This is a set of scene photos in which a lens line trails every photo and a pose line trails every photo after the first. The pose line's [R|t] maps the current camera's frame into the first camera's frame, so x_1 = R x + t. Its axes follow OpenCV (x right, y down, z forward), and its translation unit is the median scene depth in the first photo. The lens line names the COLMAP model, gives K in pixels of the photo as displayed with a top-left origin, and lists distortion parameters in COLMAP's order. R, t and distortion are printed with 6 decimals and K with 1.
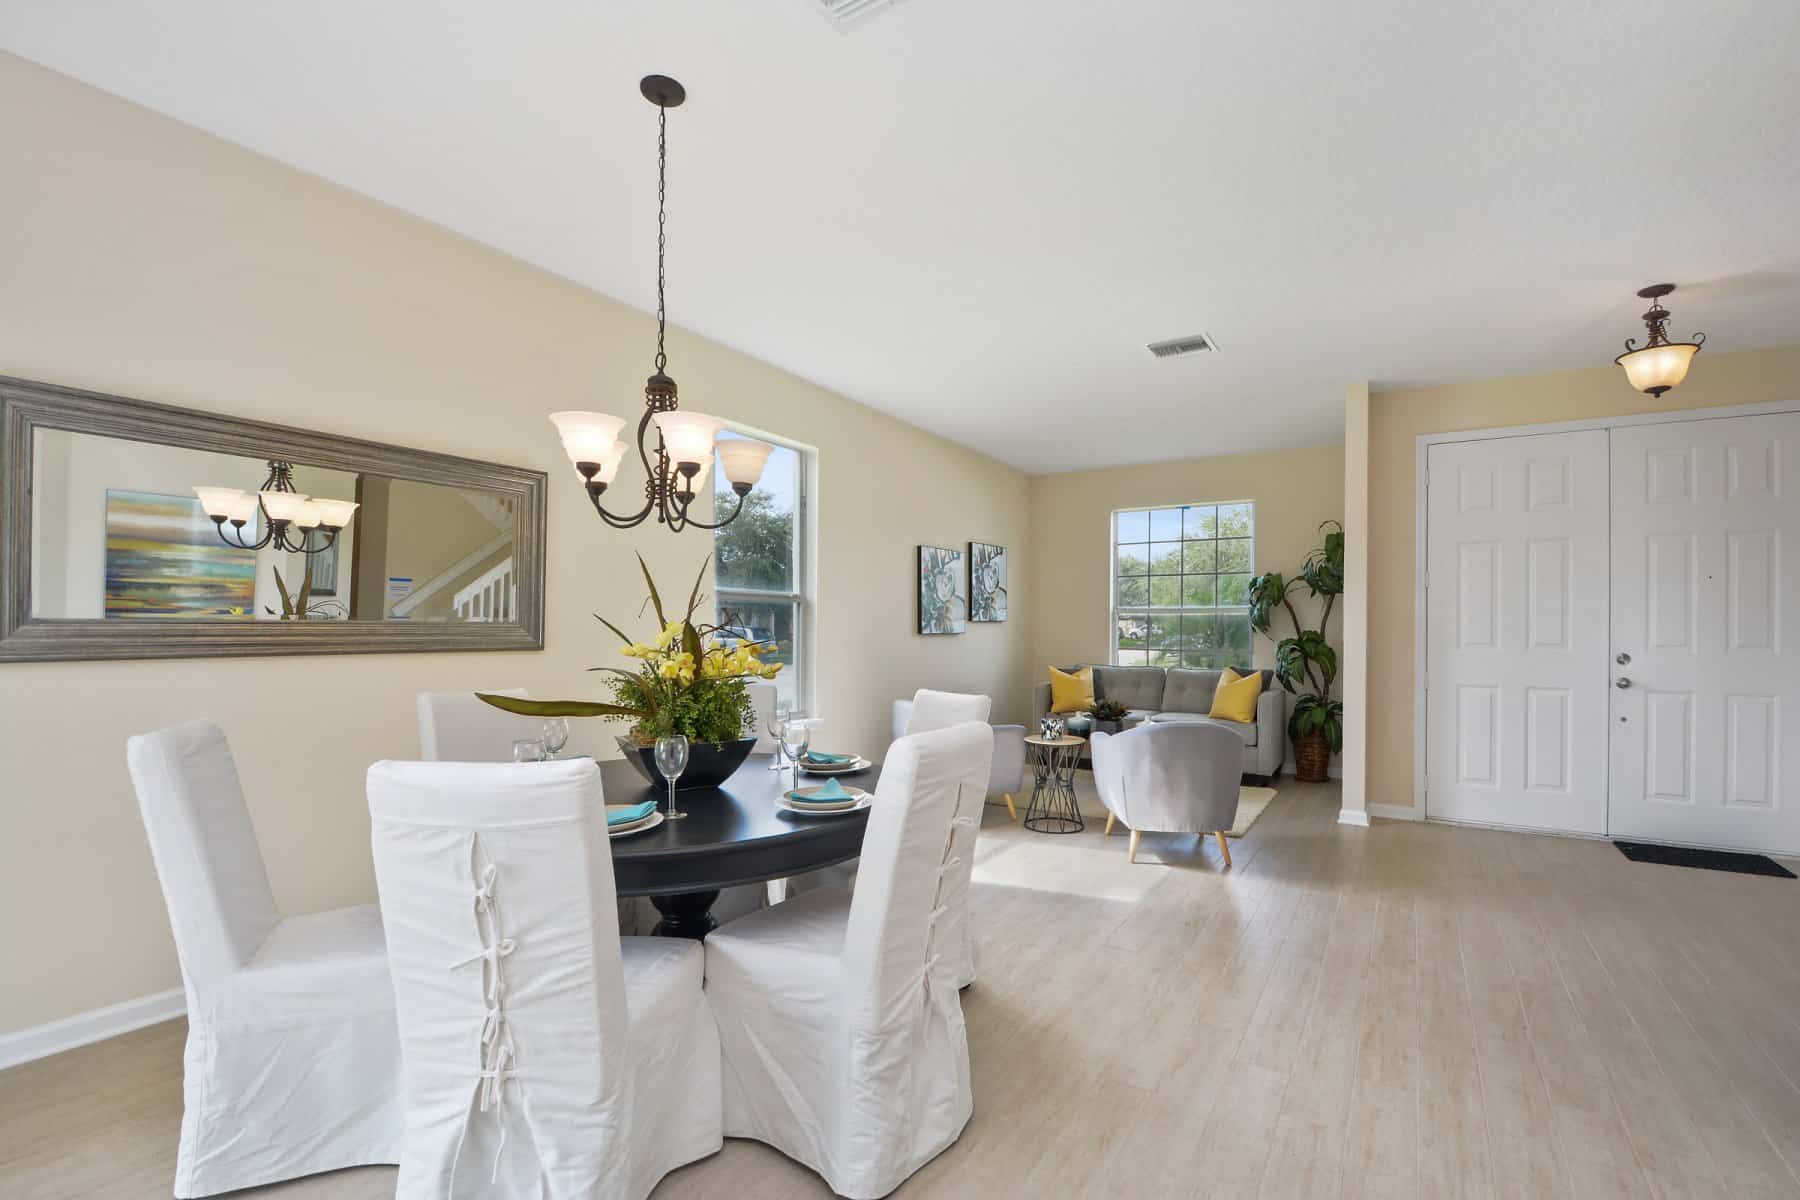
lens RADIAL K [[823.7, 0, 913.9], [0, 823.7, 658.9], [0, 0, 1]] dist [0.016697, -0.006690]
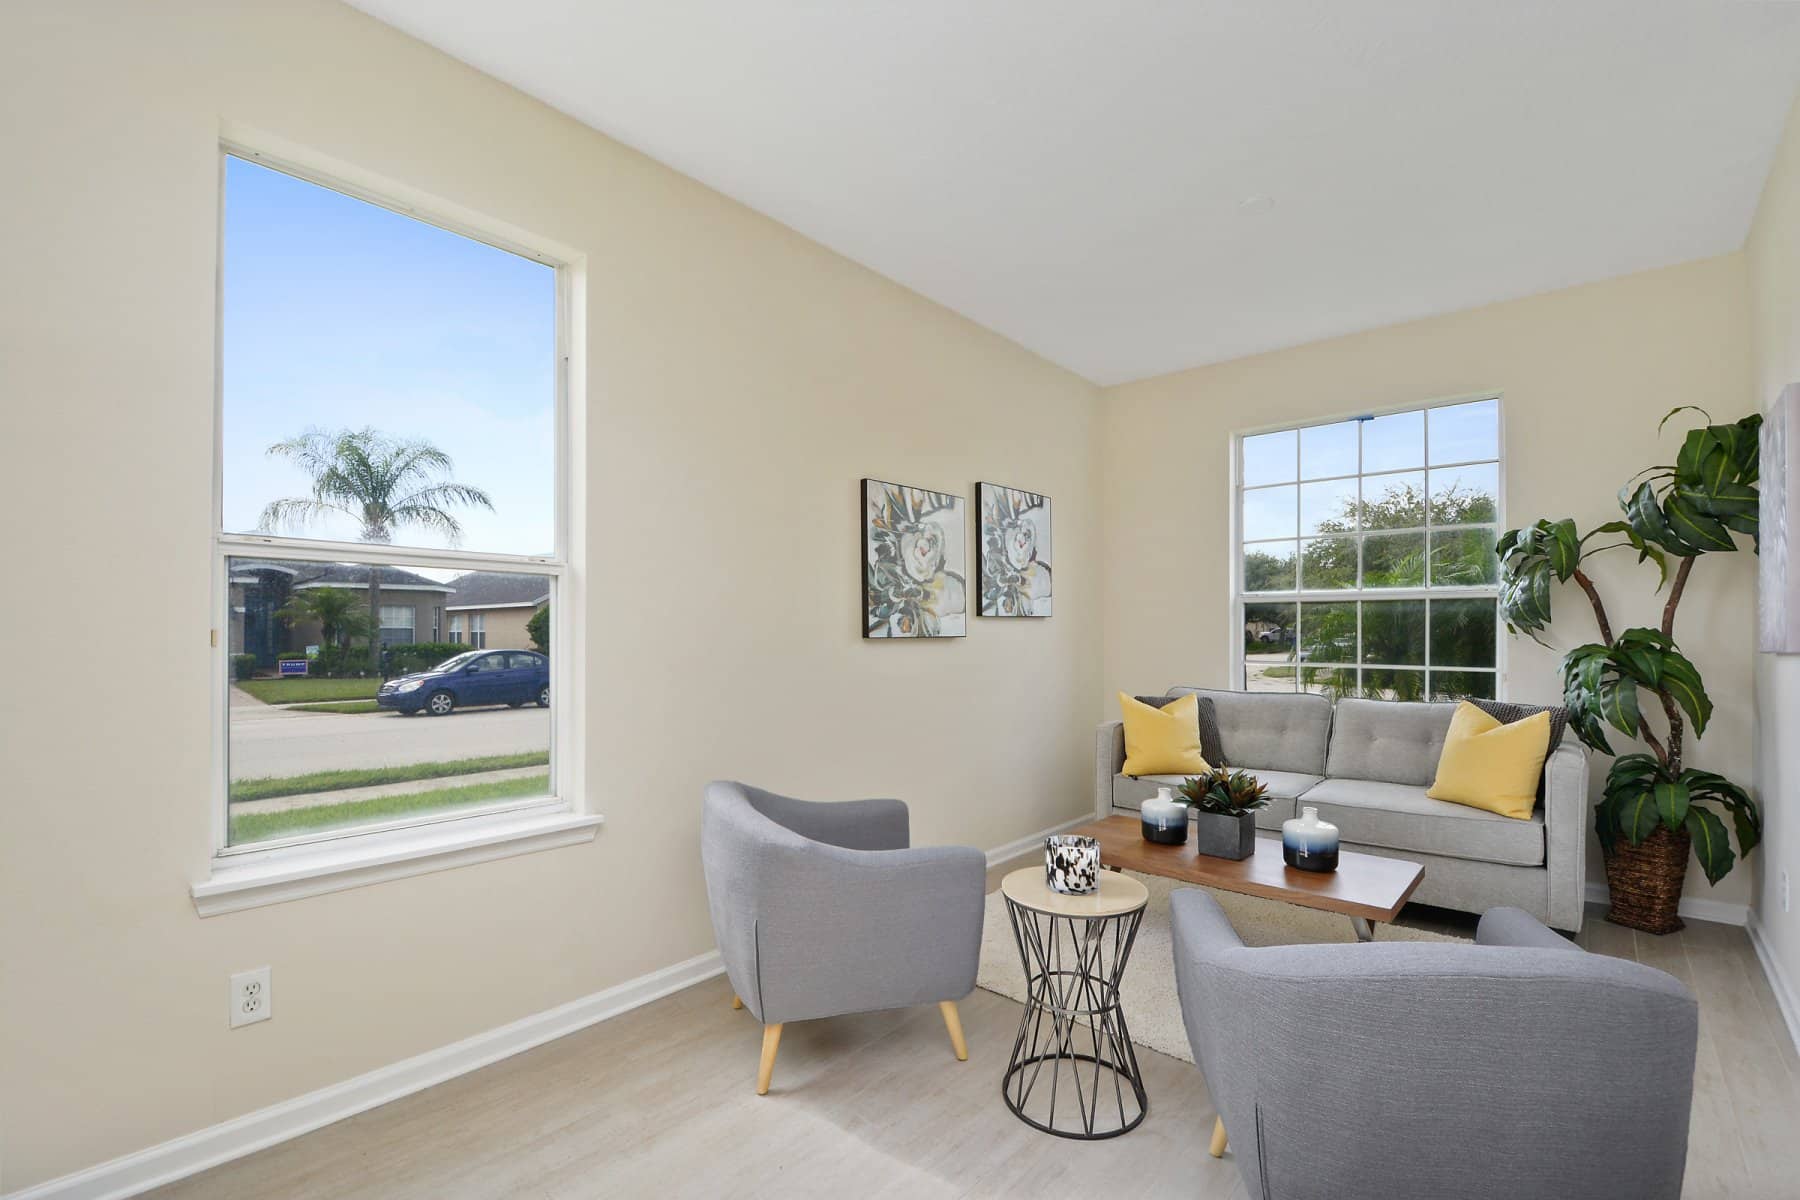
lens RADIAL K [[806.5, 0, 899.8], [0, 806.5, 642.7], [0, 0, 1]] dist [0.012789, -0.026628]
pose [[0.986144, -0.002247, -0.165877, 0.112211], [-0.002412, 0.999608, -0.027886, -0.010929], [0.165875, 0.027900, 0.985752, 0.436953]]
